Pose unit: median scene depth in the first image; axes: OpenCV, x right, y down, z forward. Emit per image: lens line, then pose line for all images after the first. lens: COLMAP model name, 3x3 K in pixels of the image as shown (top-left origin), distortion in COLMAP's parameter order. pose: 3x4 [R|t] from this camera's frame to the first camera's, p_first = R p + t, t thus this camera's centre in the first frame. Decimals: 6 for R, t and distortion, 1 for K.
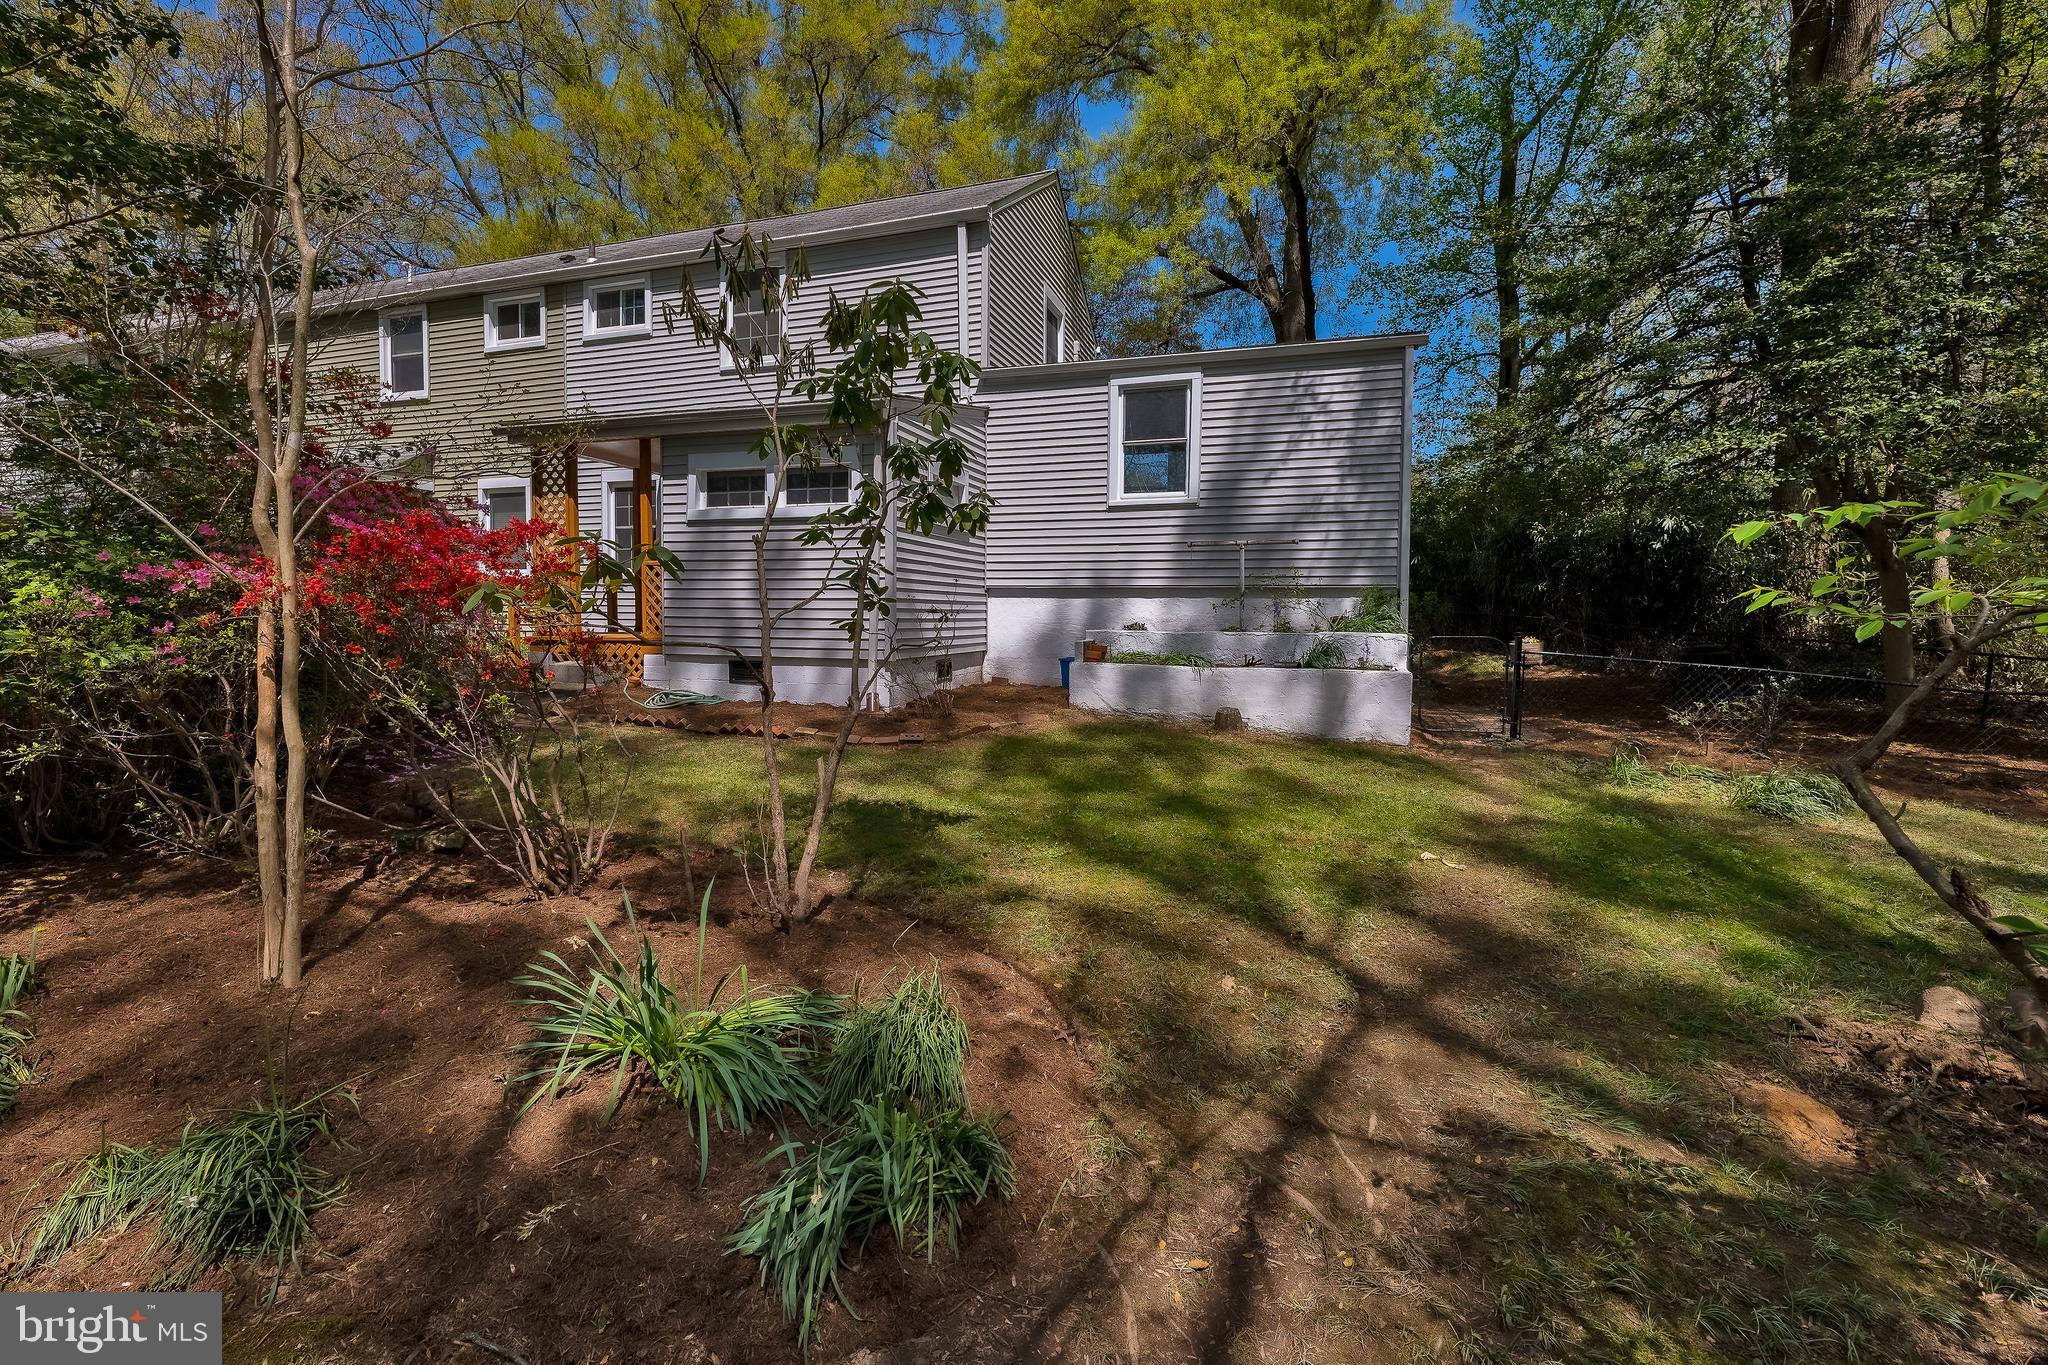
lens RADIAL K [[865.6, 0, 1022.0], [0, 865.6, 648.5], [0, 0, 1]] dist [-0.001035, -0.000111]
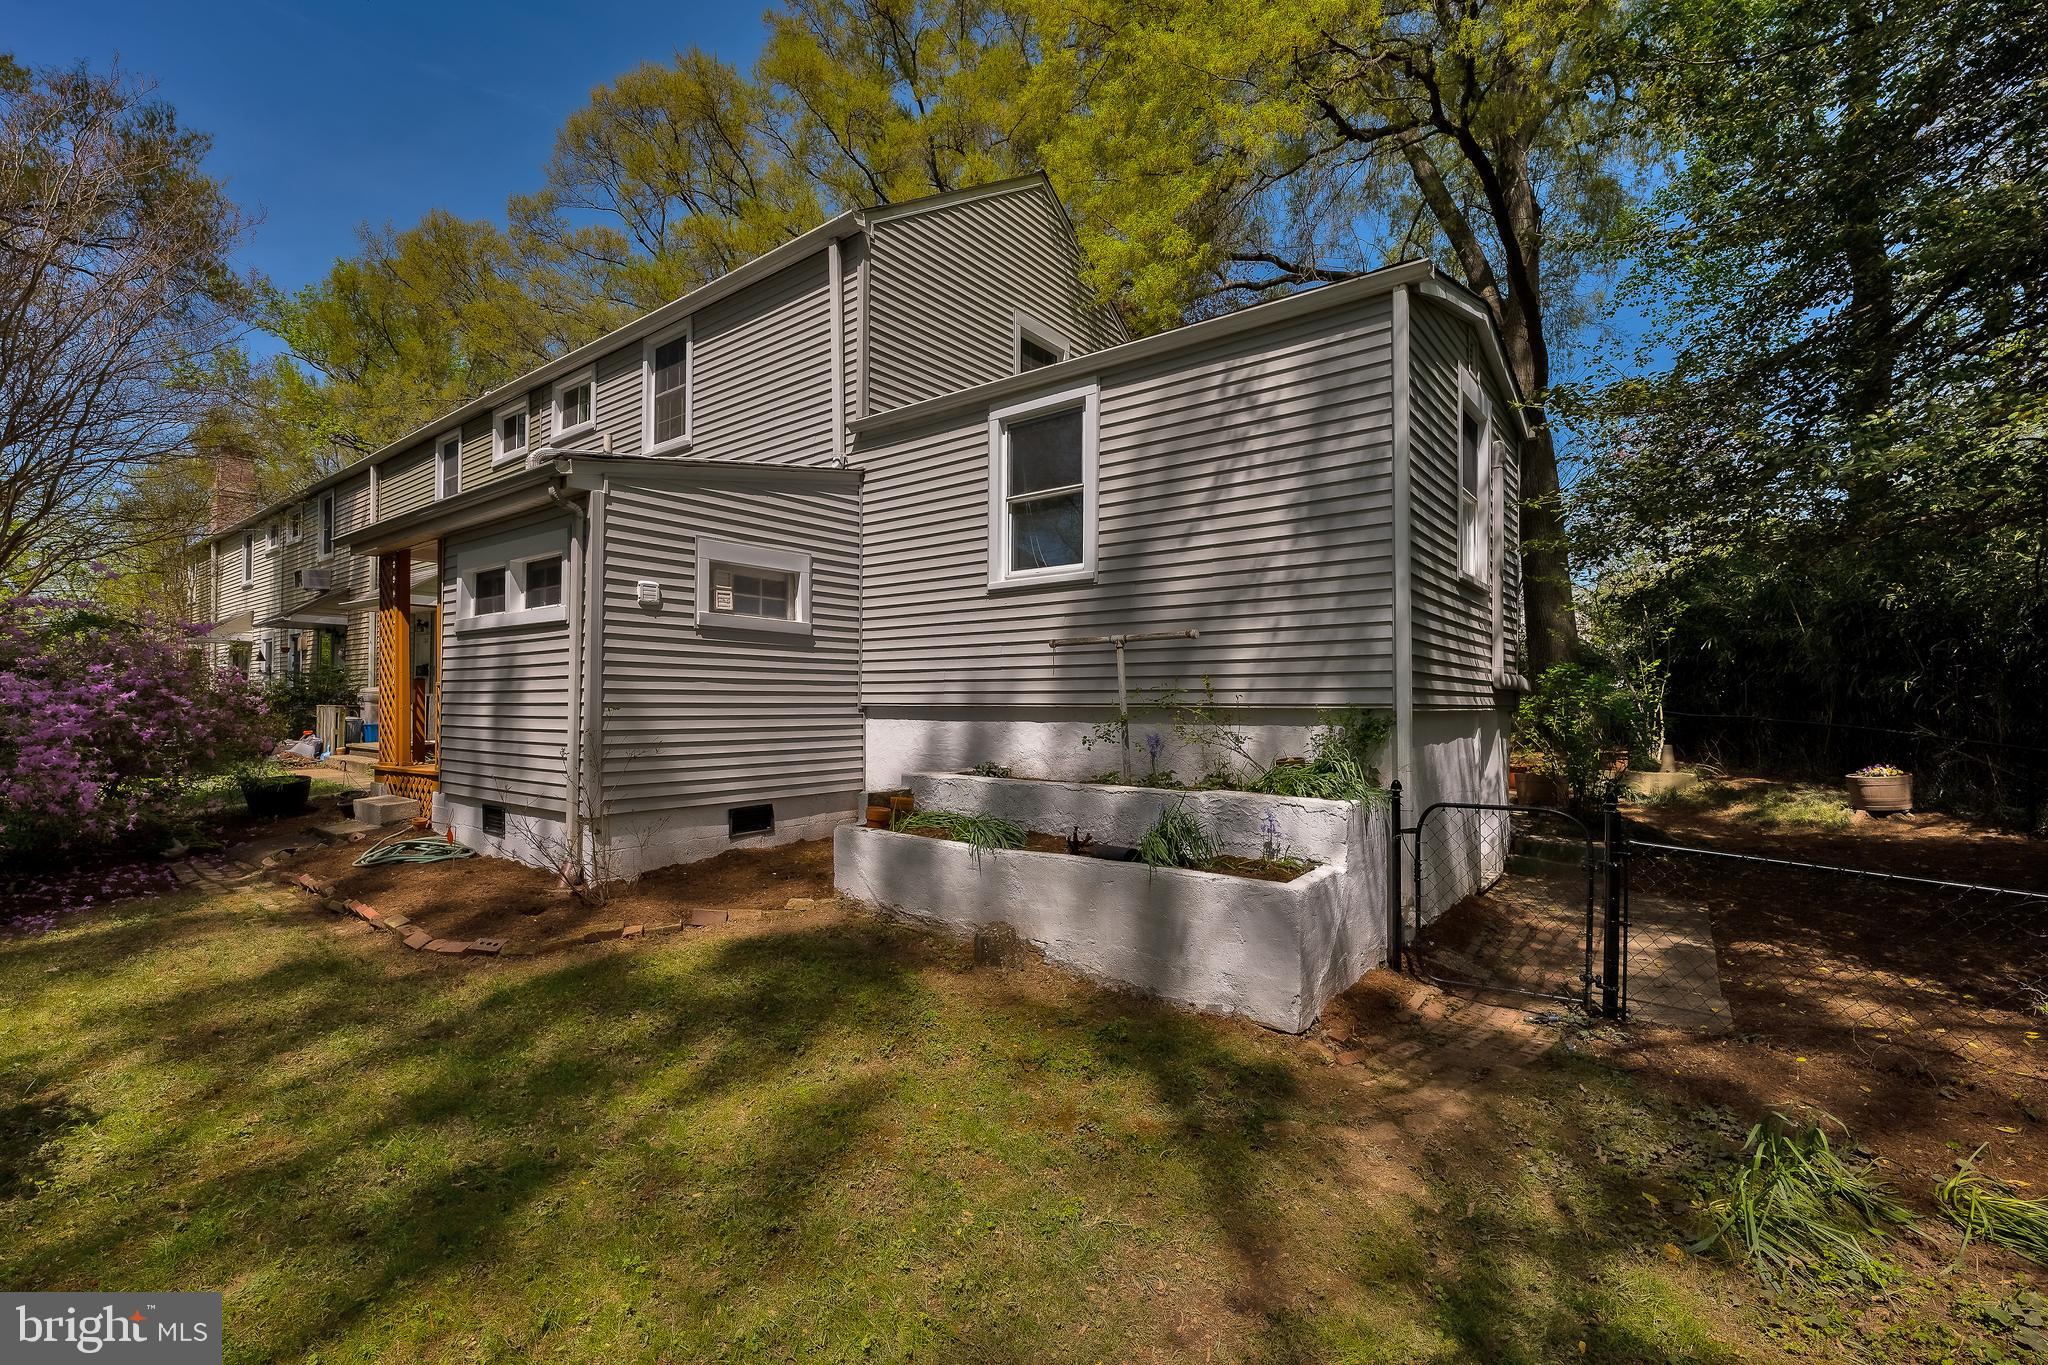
lens RADIAL K [[875.0, 0, 1024.0], [0, 875.0, 682.5], [0, 0, 1]] dist [-0.002314, -0.000277]
pose [[0.943079, -0.013958, -0.332277, 0.366678], [-0.008111, 0.997856, -0.064936, -0.045226], [0.332471, 0.063935, 0.940944, 0.355651]]
